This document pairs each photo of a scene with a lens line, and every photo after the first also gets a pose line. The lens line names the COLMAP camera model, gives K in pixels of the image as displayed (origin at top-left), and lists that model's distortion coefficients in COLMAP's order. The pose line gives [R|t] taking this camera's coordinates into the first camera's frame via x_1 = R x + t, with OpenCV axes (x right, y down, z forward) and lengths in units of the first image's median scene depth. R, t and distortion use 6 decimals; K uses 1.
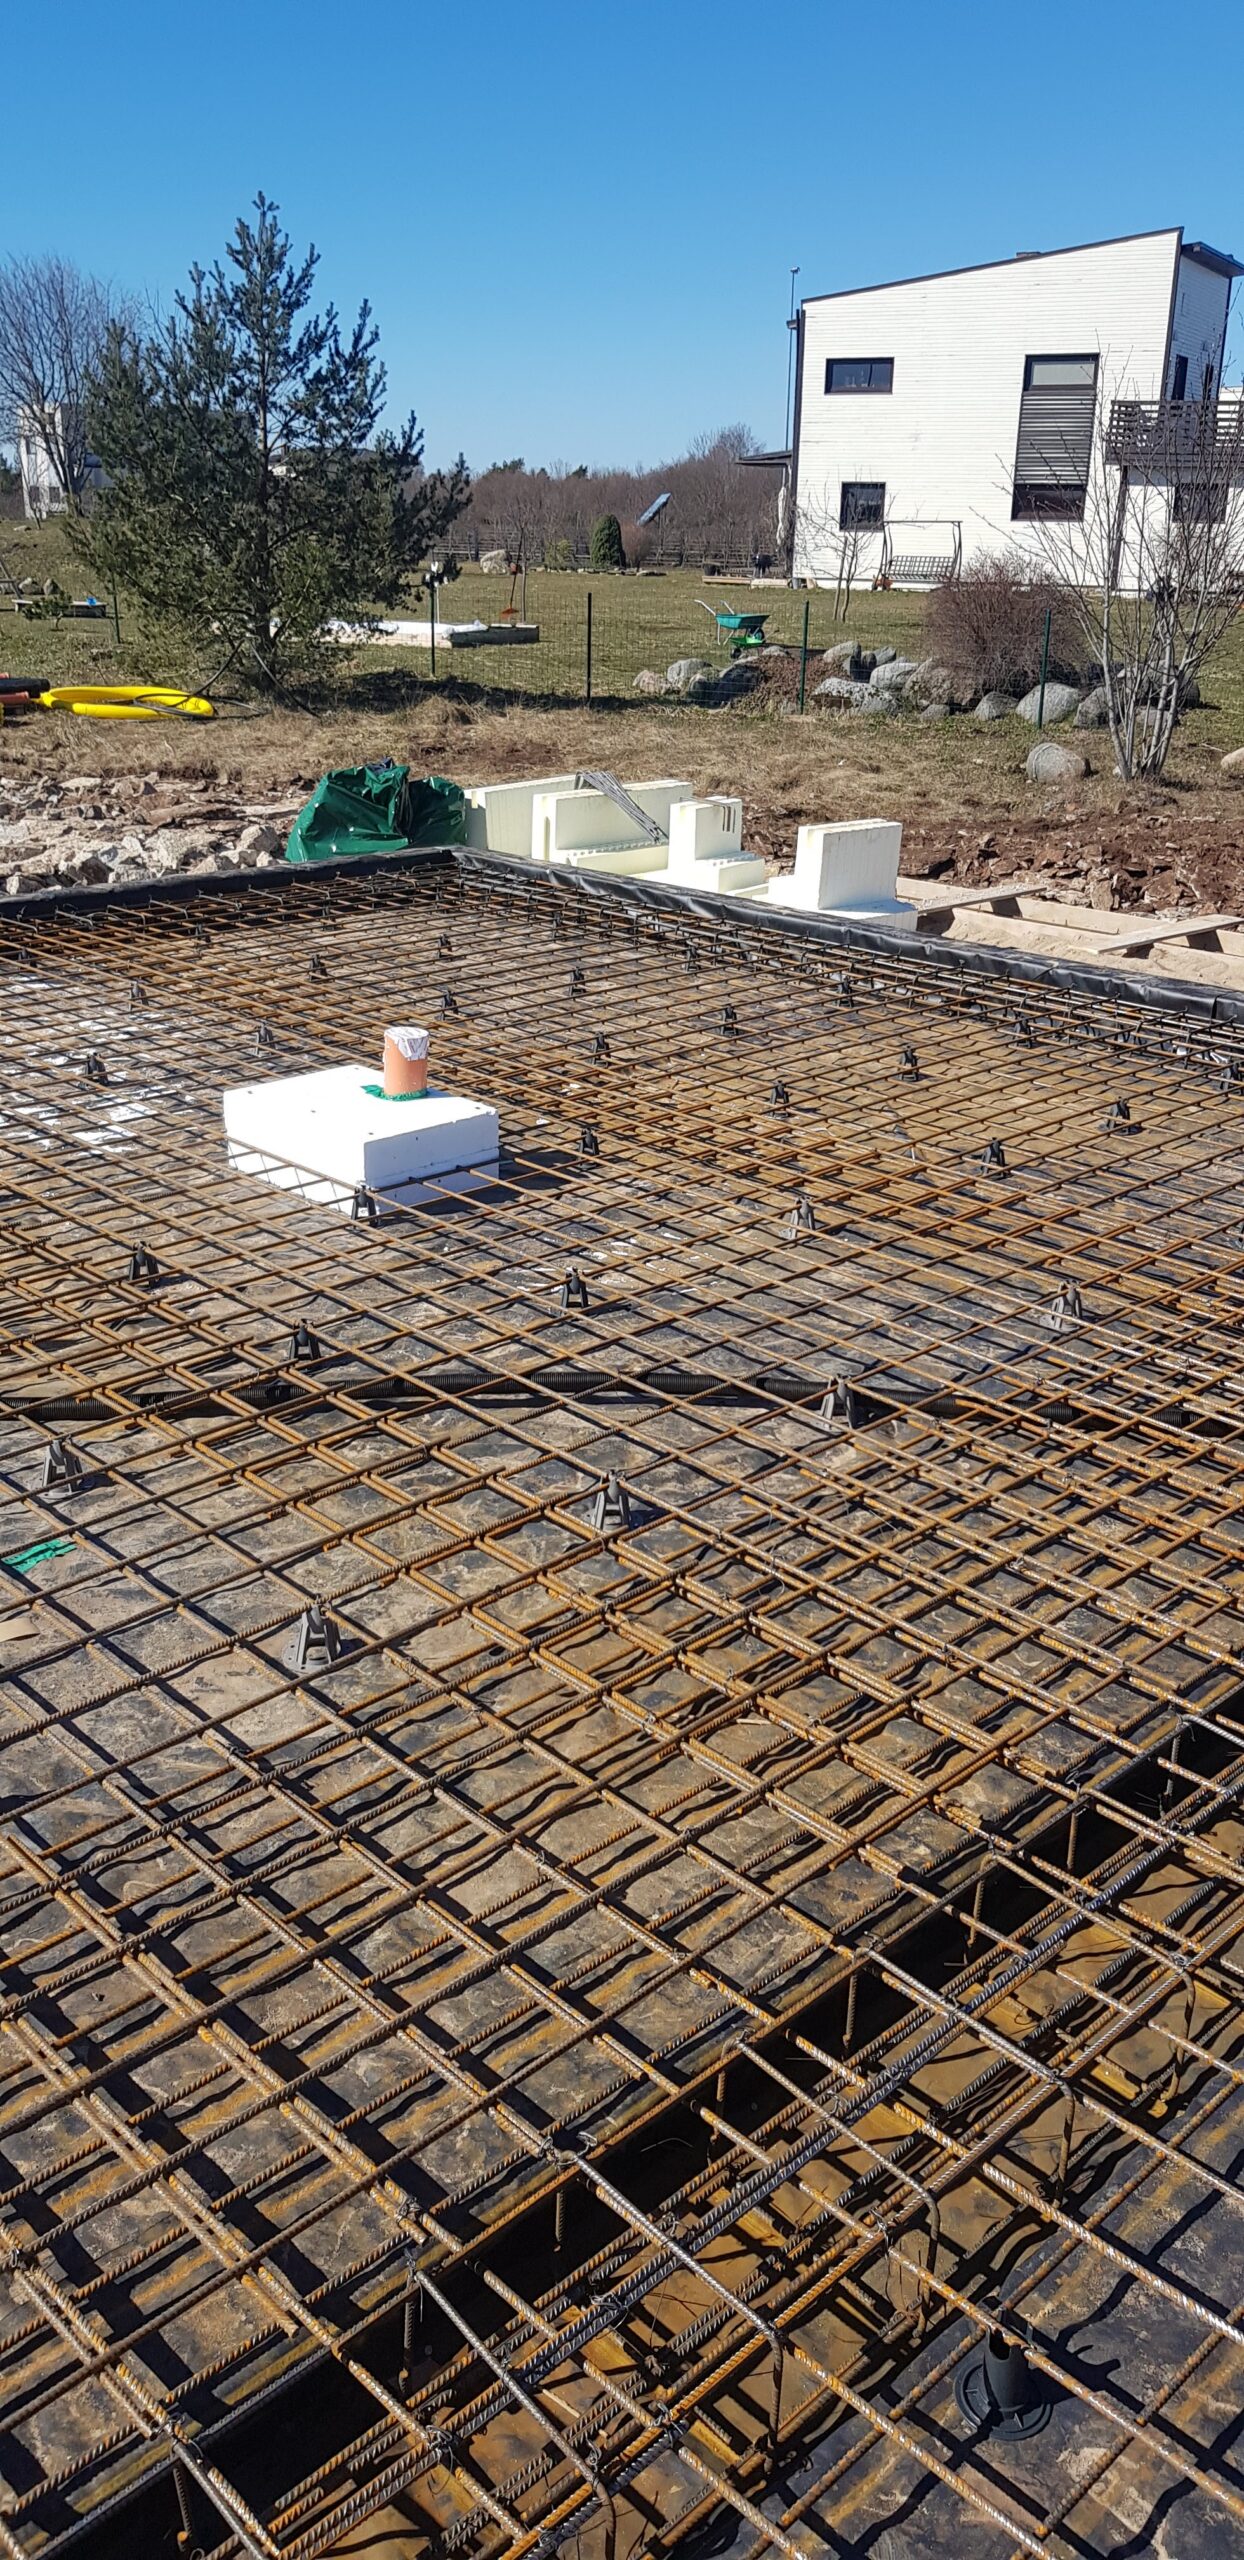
lens RADIAL K [[2016.7, 0, 622.0], [0, 2016.7, 1280.0], [0, 0, 1]] dist [-0.011640, -0.004025]
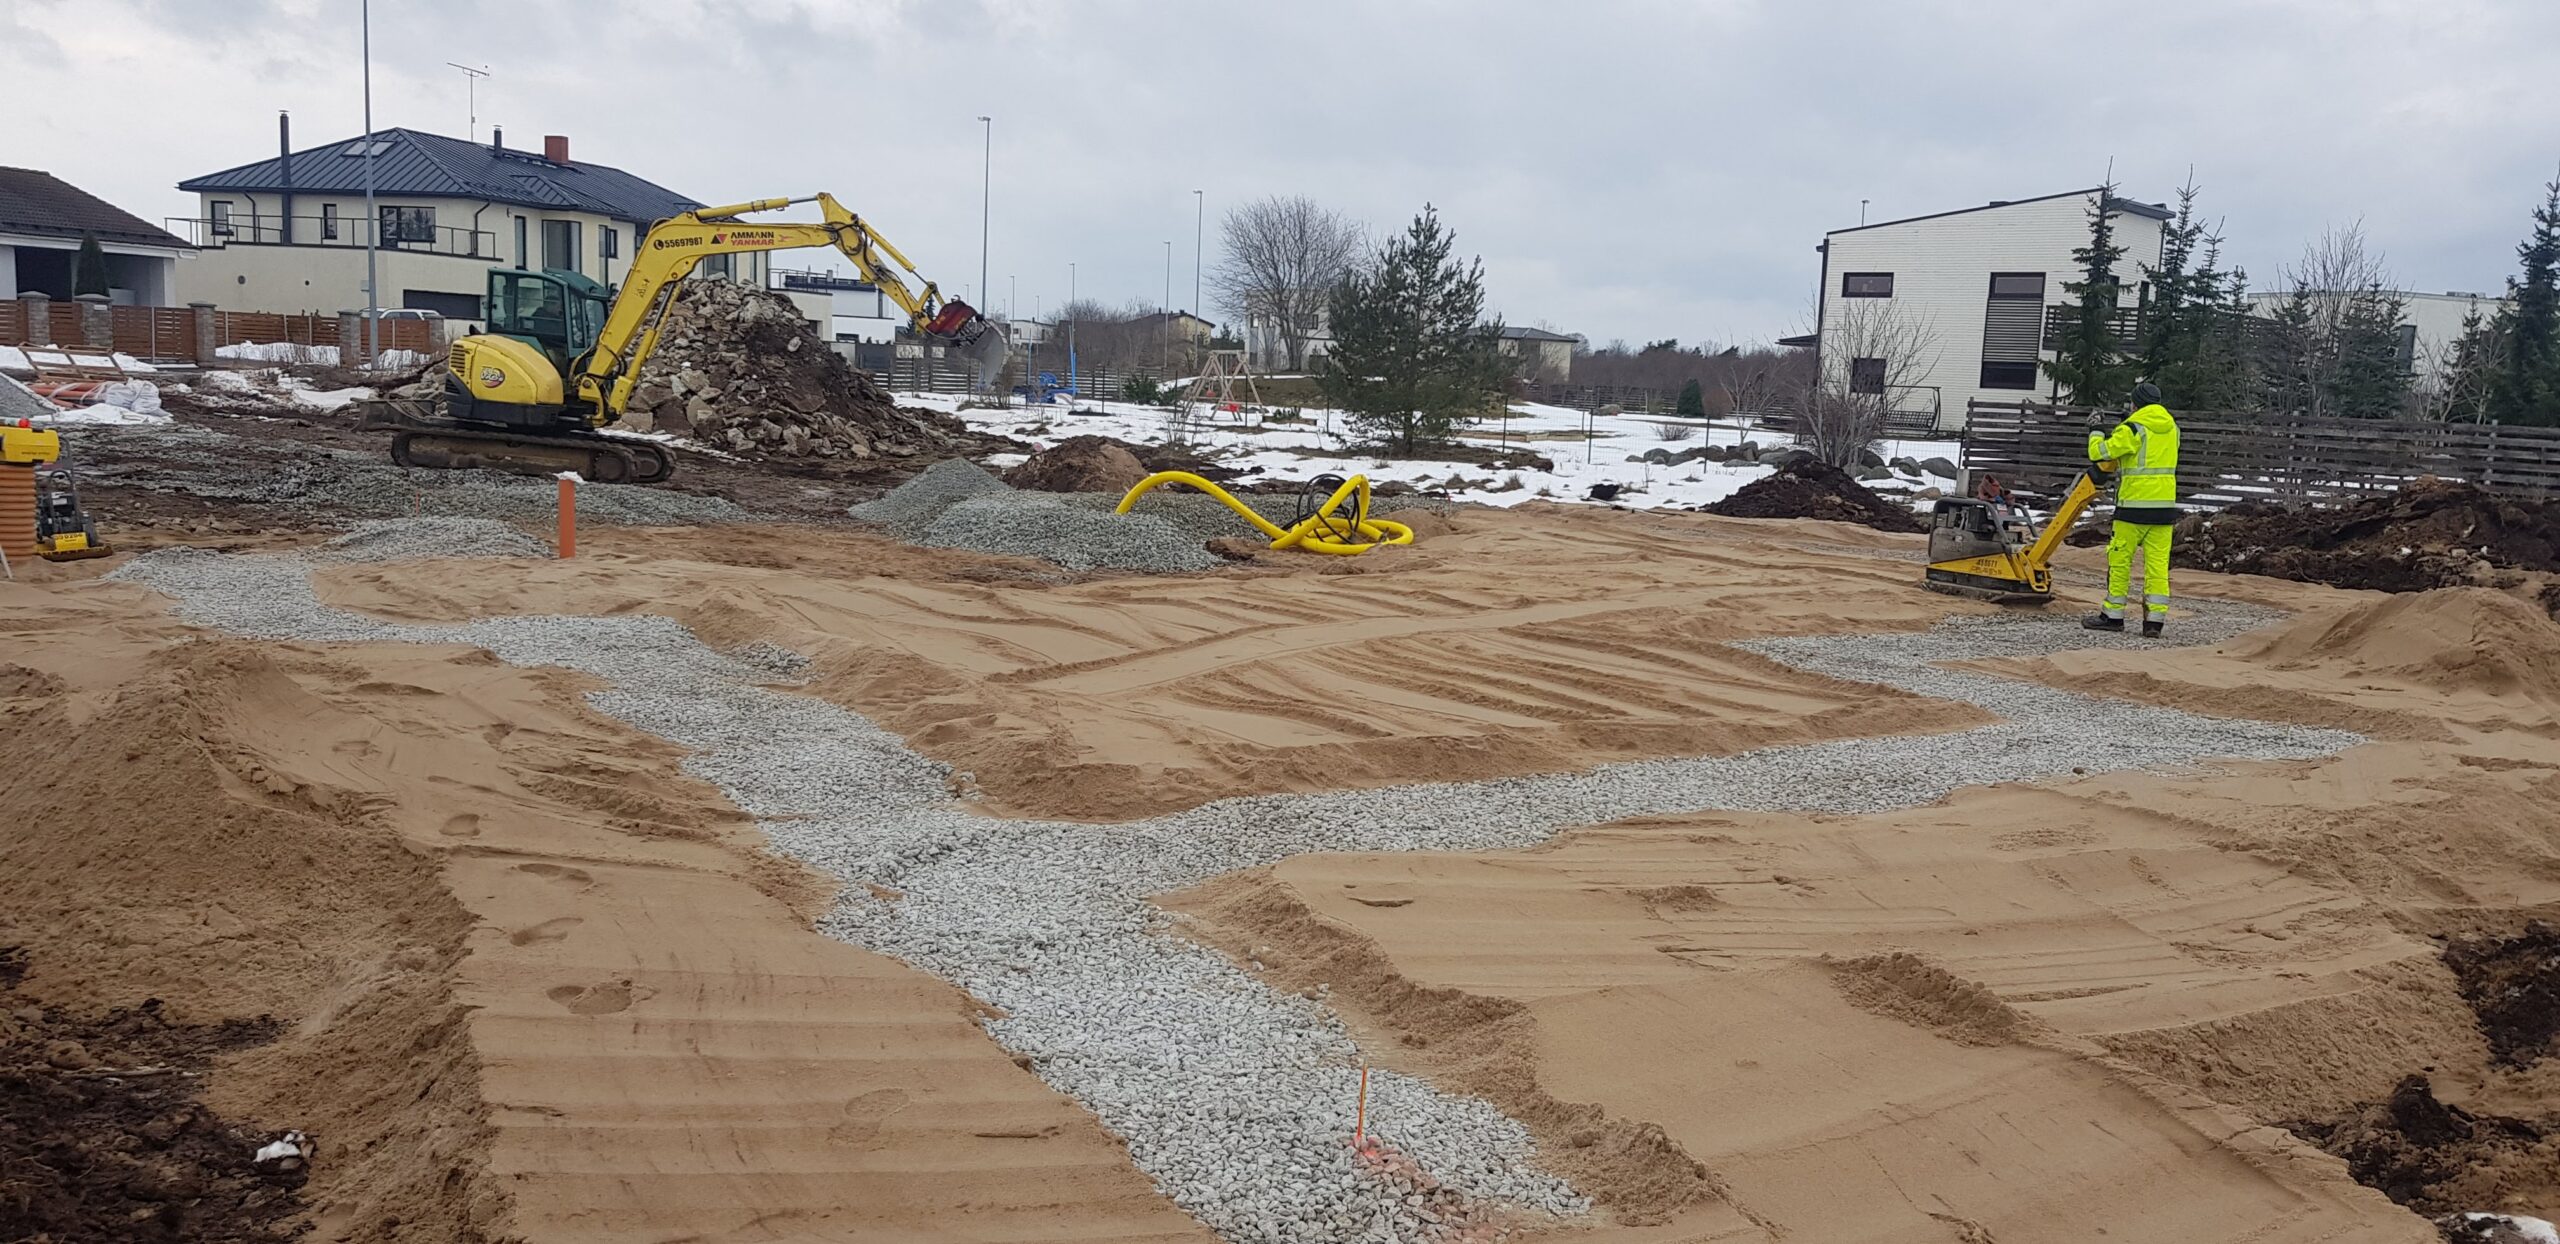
lens RADIAL K [[1797.3, 0, 1280.0], [0, 1797.3, 622.0], [0, 0, 1]] dist [0.002577, 0.000463]
pose [[0.968805, 0.054601, -0.241734, 0.117151], [-0.108584, 0.970336, -0.216003, 0.226700], [0.222769, 0.235513, 0.945995, -0.546511]]
